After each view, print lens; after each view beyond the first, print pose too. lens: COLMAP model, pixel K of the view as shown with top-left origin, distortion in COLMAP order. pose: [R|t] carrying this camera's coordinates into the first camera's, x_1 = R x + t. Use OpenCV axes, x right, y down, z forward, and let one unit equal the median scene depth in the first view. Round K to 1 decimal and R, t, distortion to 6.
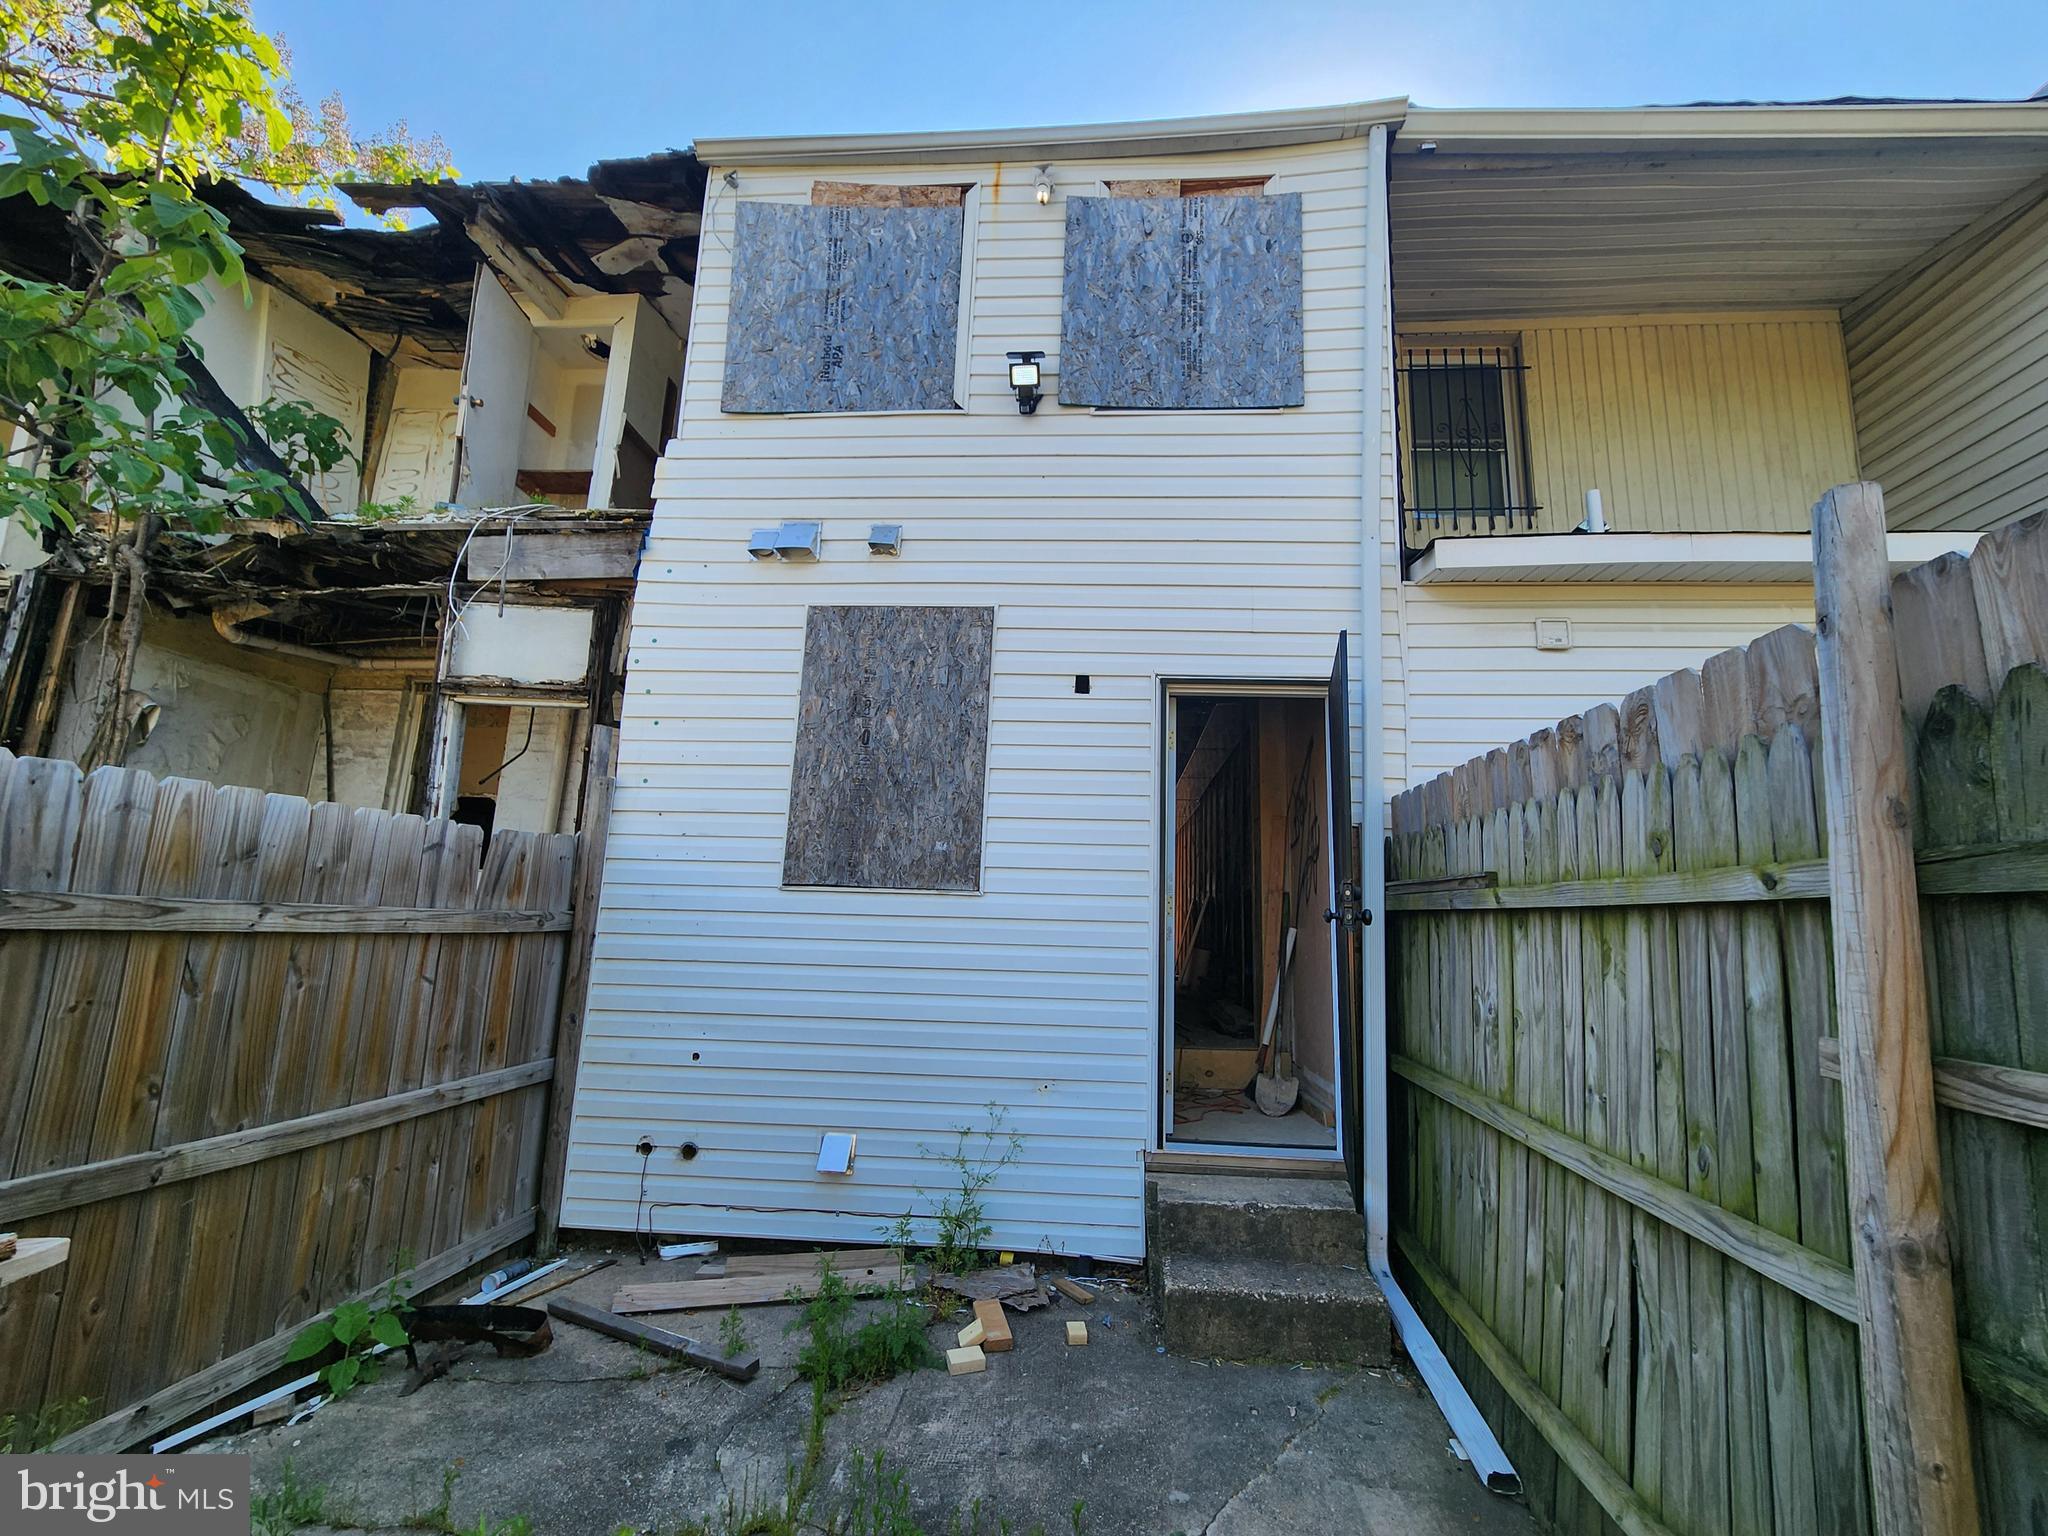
lens RADIAL K [[833.6, 0, 1037.0], [0, 833.6, 774.8], [0, 0, 1]] dist [-0.000348, 0.000120]
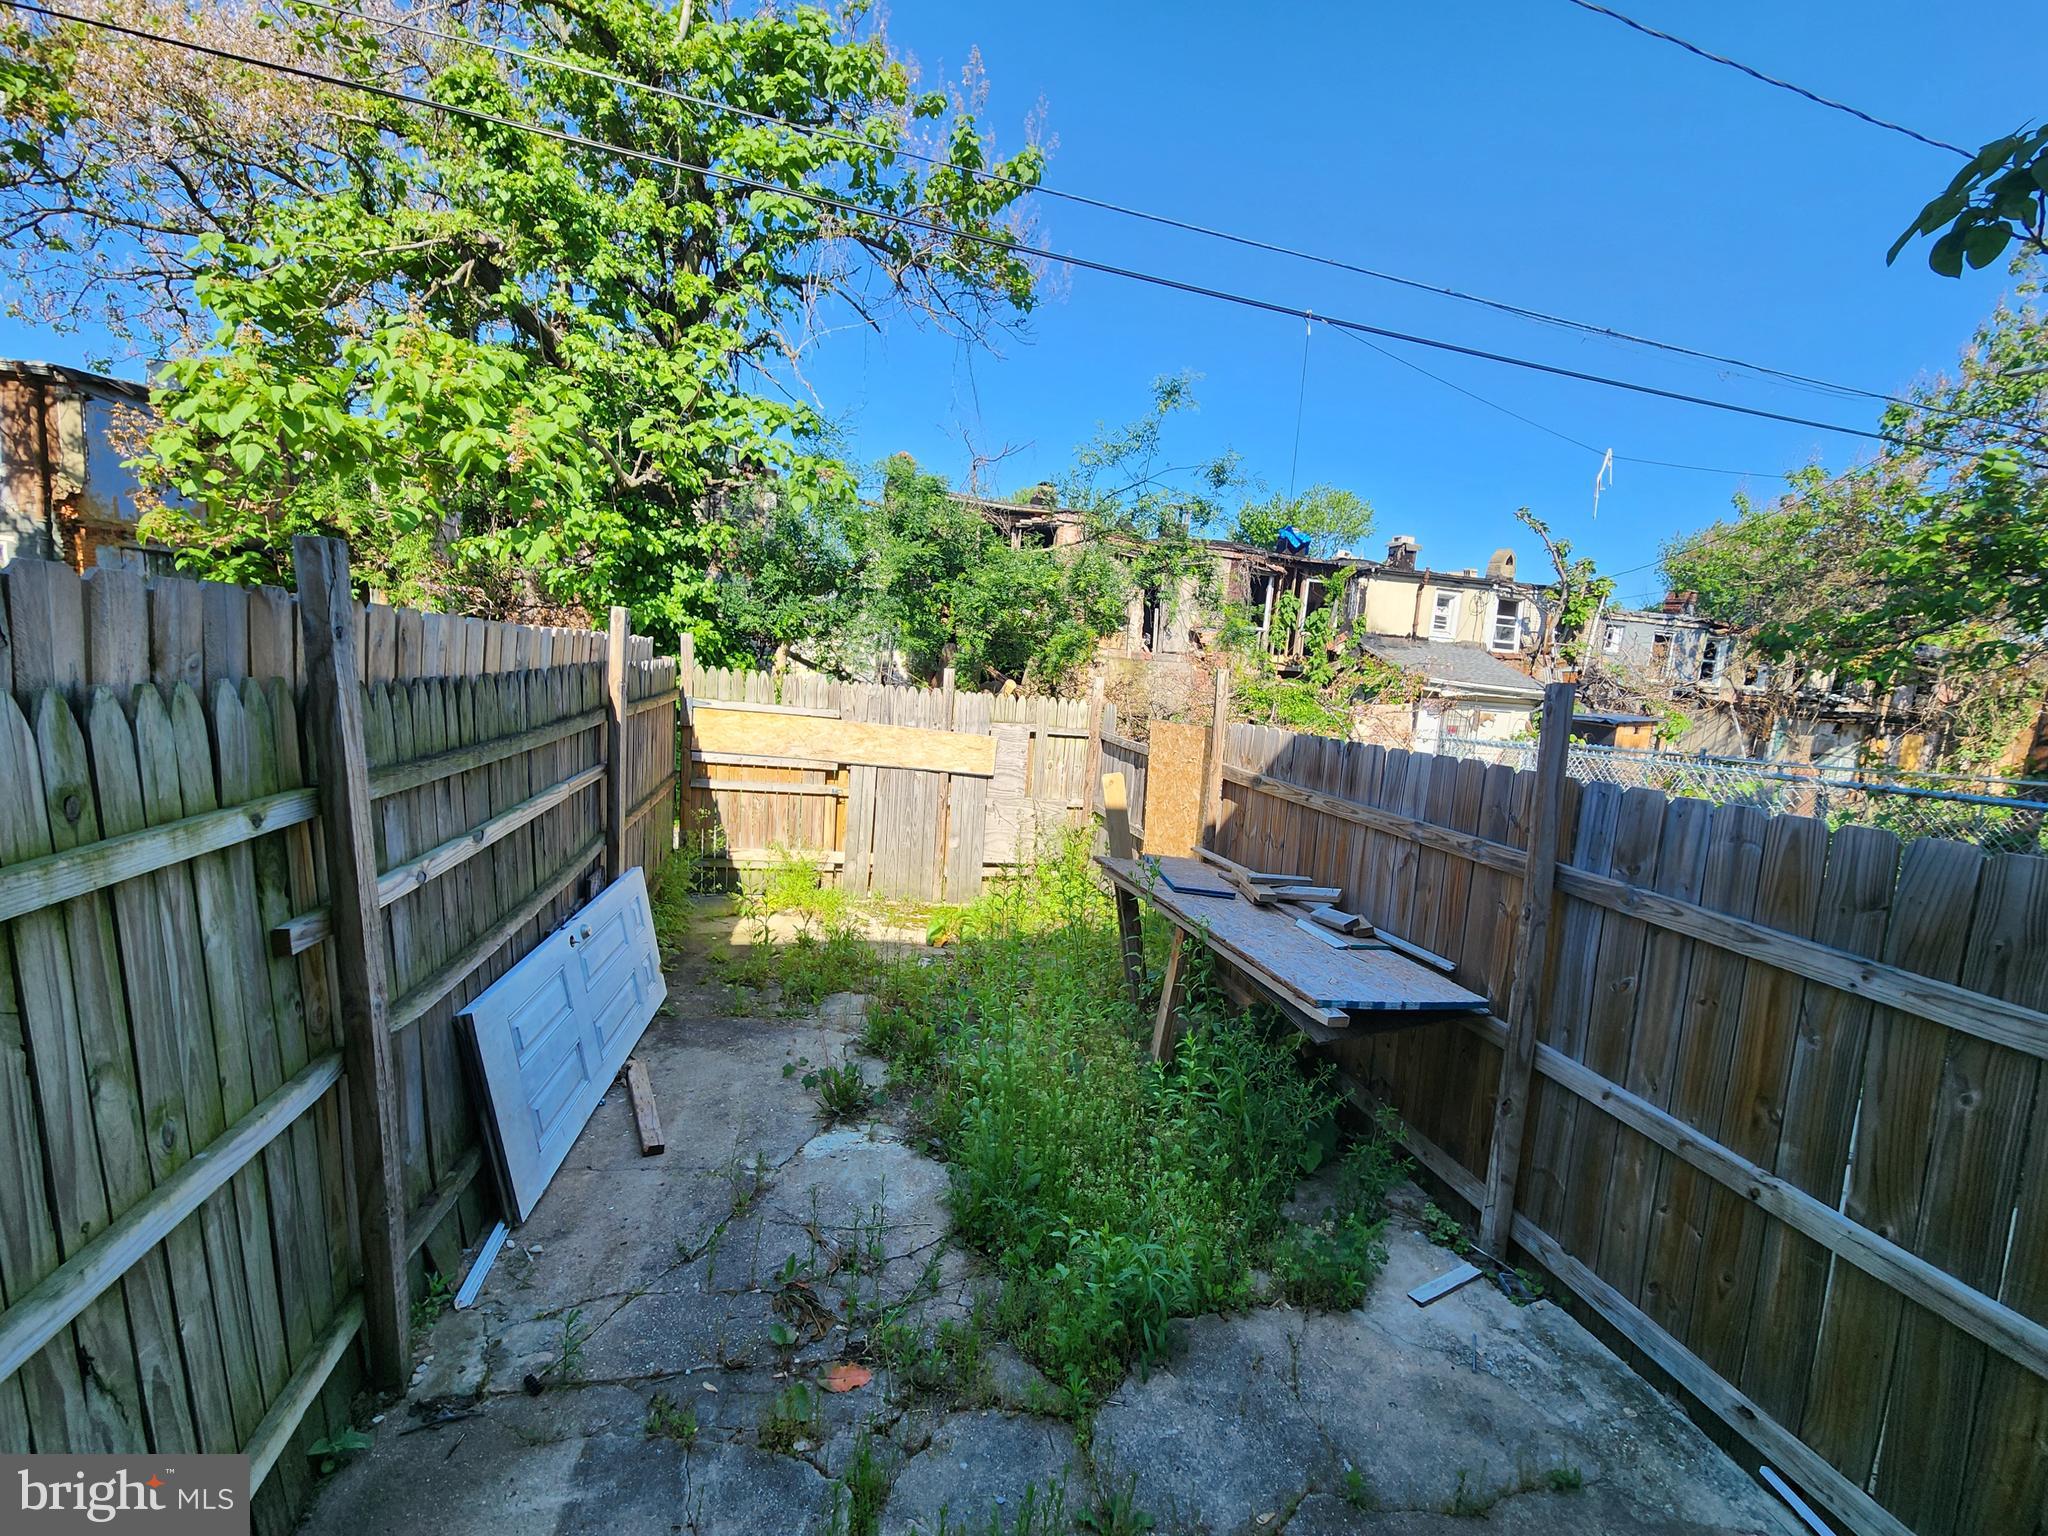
lens RADIAL K [[833.6, 0, 1037.0], [0, 833.6, 774.8], [0, 0, 1]] dist [-0.000348, 0.000120]
pose [[-0.932351, -0.058340, -0.356817, 0.187516], [-0.045676, 0.997995, -0.043826, 0.042965], [0.358658, -0.024563, -0.933146, 1.660946]]
